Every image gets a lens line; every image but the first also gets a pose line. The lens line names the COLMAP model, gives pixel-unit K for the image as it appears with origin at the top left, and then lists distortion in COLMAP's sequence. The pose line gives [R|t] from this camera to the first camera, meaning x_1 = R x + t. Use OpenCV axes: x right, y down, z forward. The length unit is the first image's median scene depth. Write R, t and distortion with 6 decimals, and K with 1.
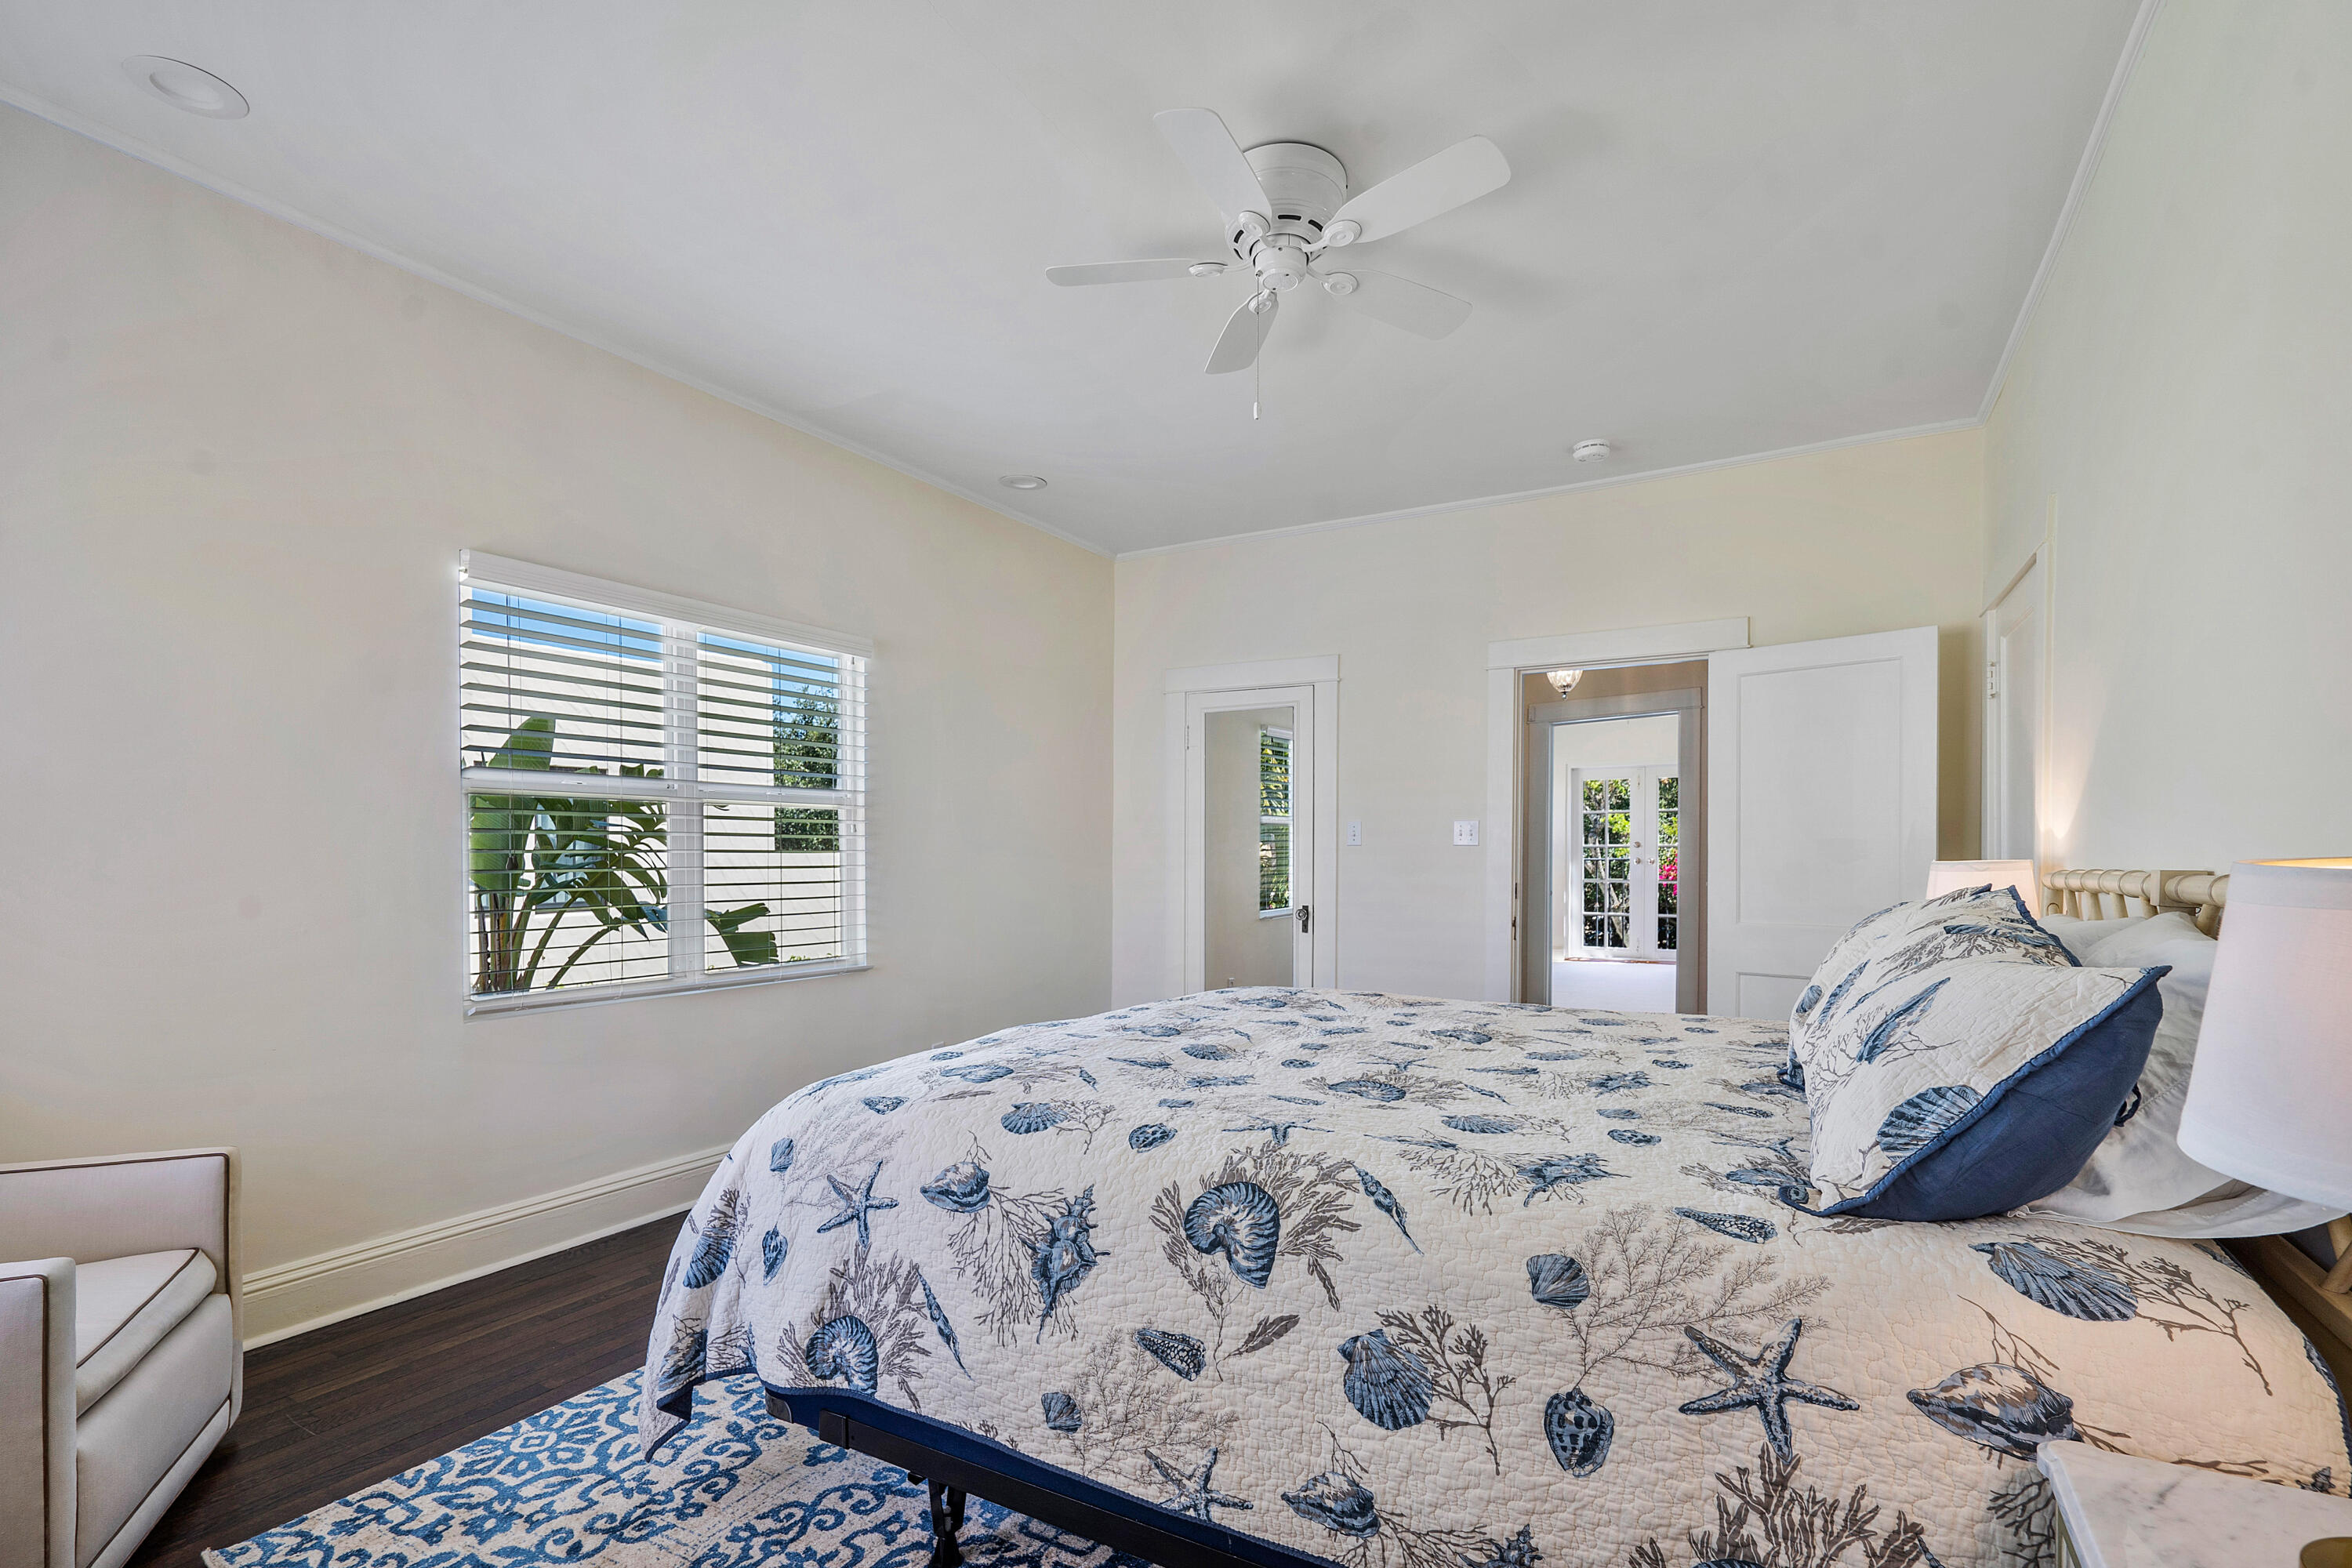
lens RADIAL K [[1107.3, 0, 1147.2], [0, 1107.3, 849.2], [0, 0, 1]] dist [-0.002526, -0.000685]
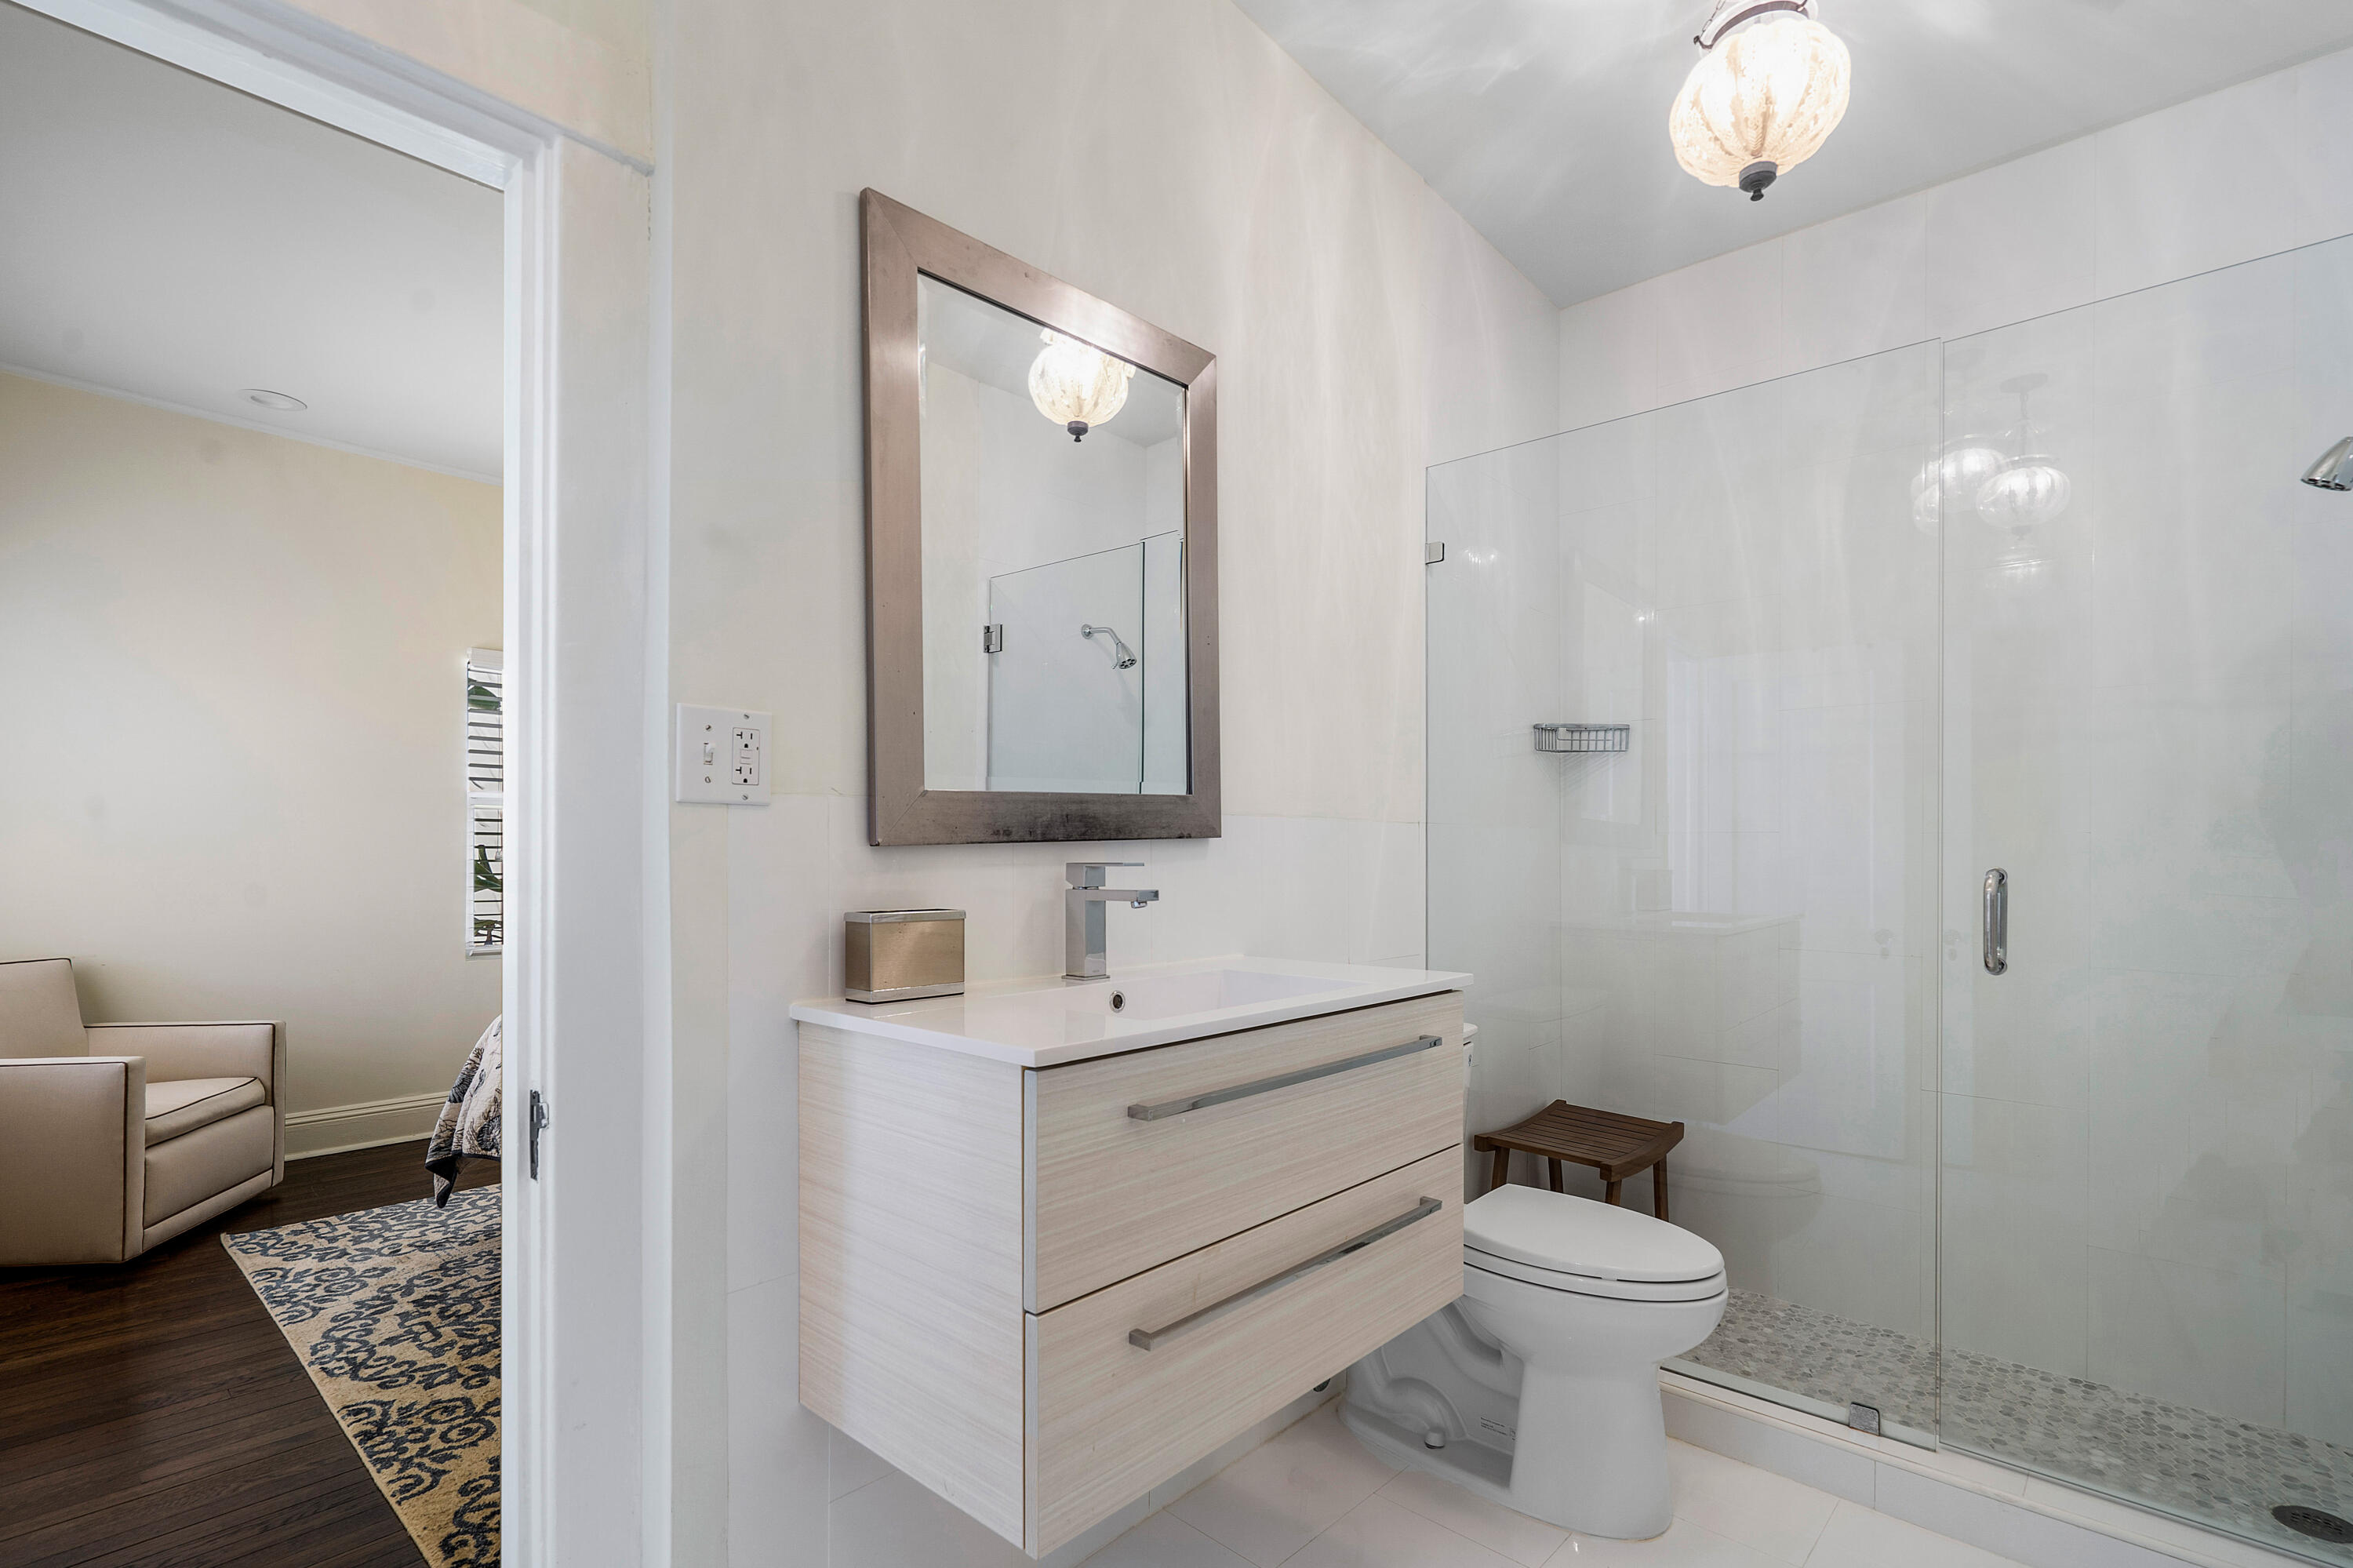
lens RADIAL K [[1107.8, 0, 1155.8], [0, 1107.8, 825.6], [0, 0, 1]] dist [-0.002526, -0.000685]
pose [[0.976409, 0.002352, -0.215917, 0.945614], [-0.006460, 0.999811, -0.018323, -0.008066], [0.215833, 0.019286, 0.976240, -0.413529]]
